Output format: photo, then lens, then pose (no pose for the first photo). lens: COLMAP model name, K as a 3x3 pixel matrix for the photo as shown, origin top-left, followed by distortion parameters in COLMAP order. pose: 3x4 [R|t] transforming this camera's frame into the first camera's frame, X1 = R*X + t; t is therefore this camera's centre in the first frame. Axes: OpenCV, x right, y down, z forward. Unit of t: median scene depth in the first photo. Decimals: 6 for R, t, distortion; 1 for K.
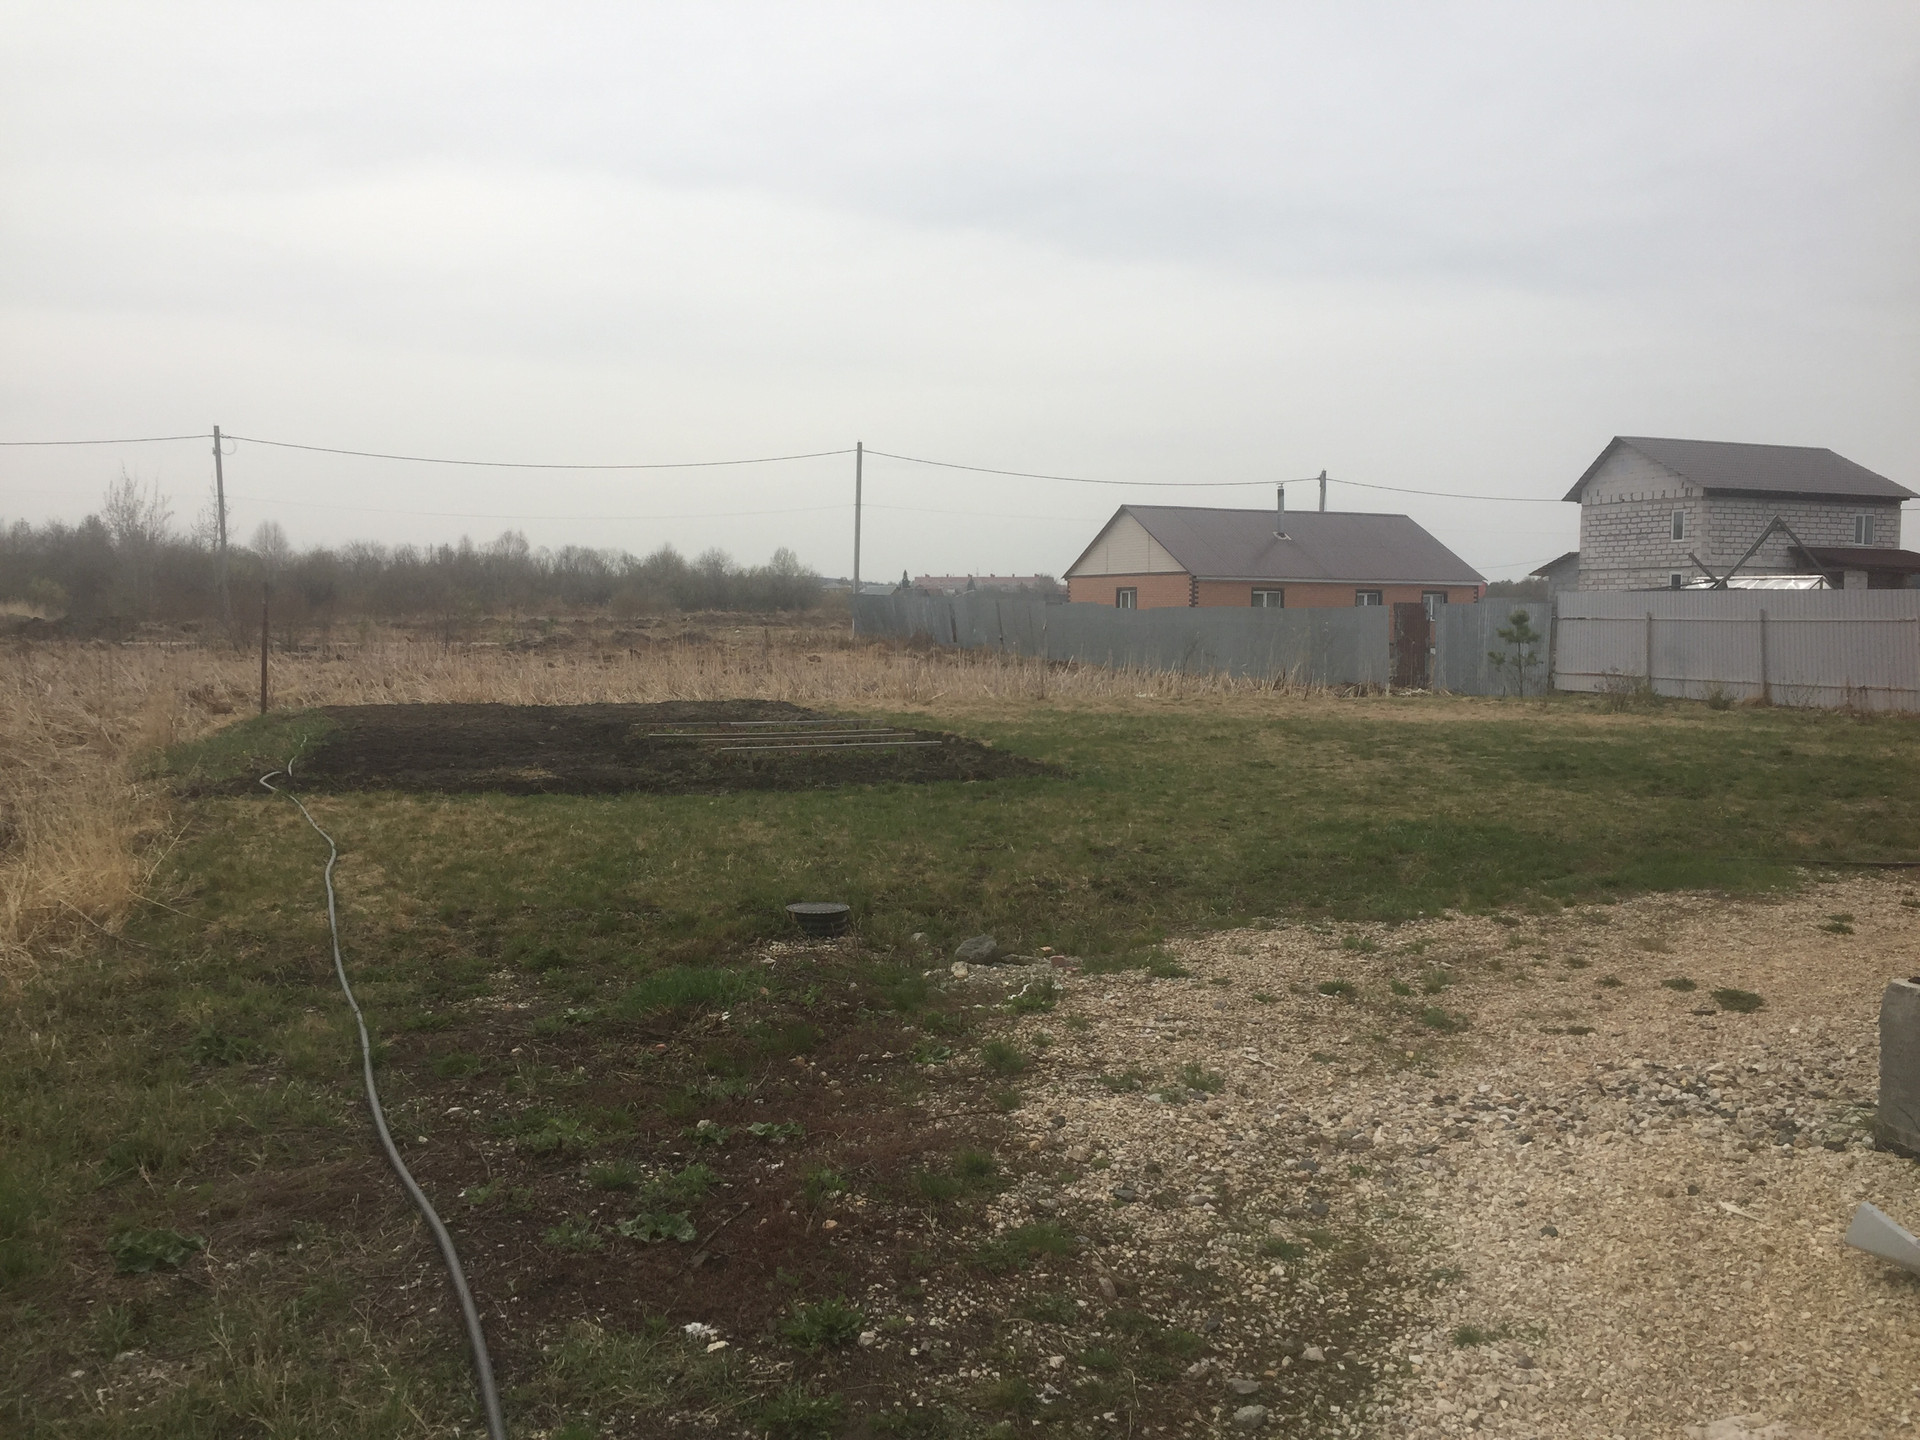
lens RADIAL K [[1641.8, 0, 969.2], [0, 1641.8, 725.3], [0, 0, 1]] dist [0.069902, -0.085499]
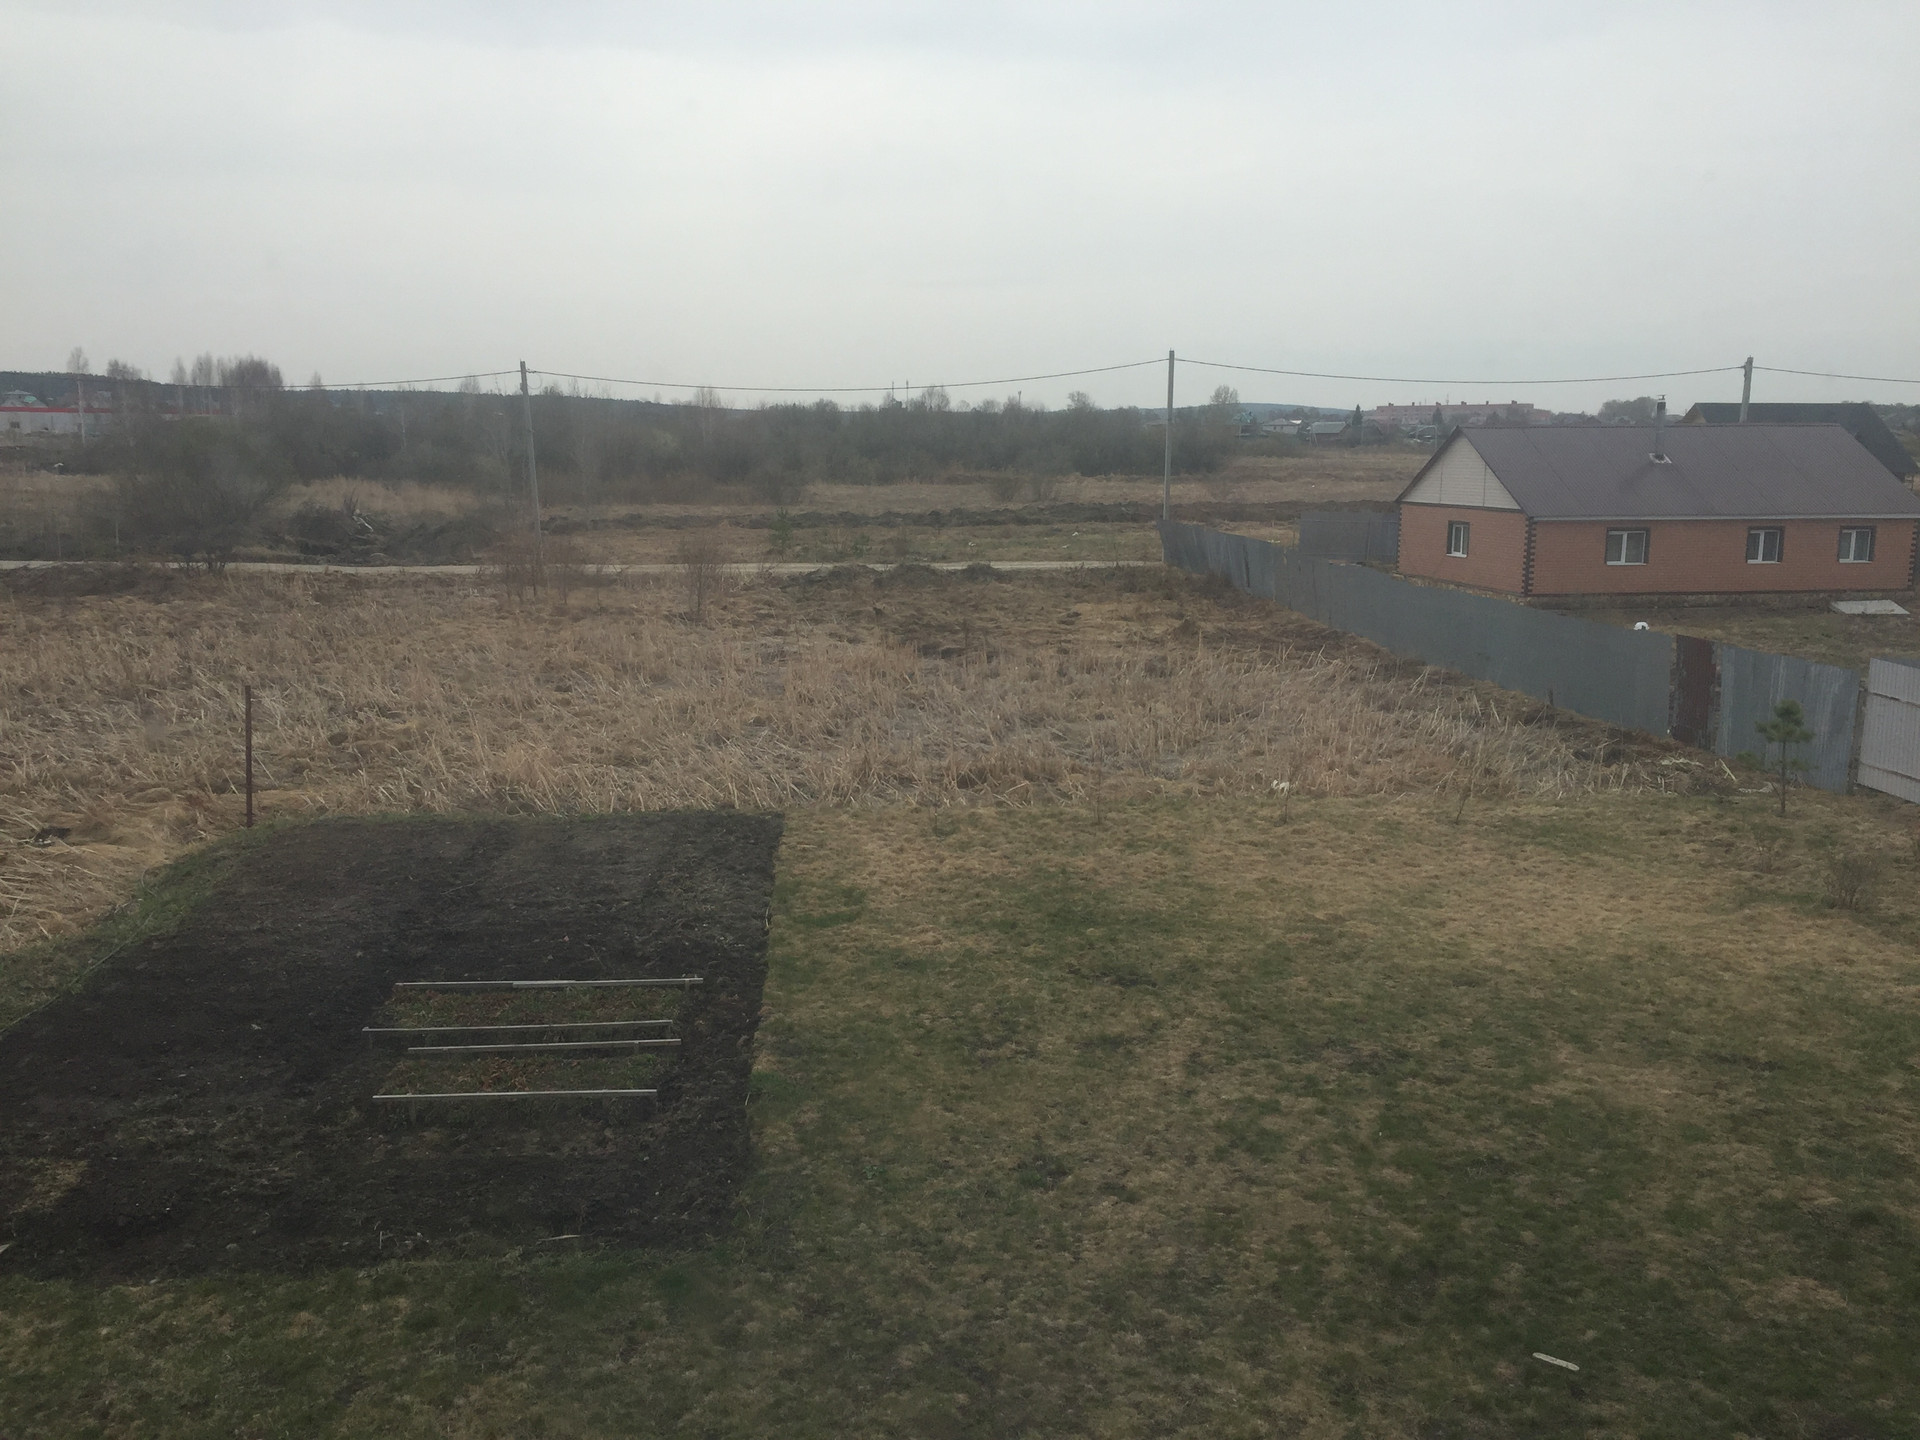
lens RADIAL K [[1641.8, 0, 967.6], [0, 1641.8, 710.8], [0, 0, 1]] dist [0.069902, -0.085499]
pose [[0.959258, 0.041370, -0.279485, 0.098012], [-0.013030, 0.994647, 0.102510, -0.072787], [0.282230, -0.094692, 0.954662, 0.087451]]
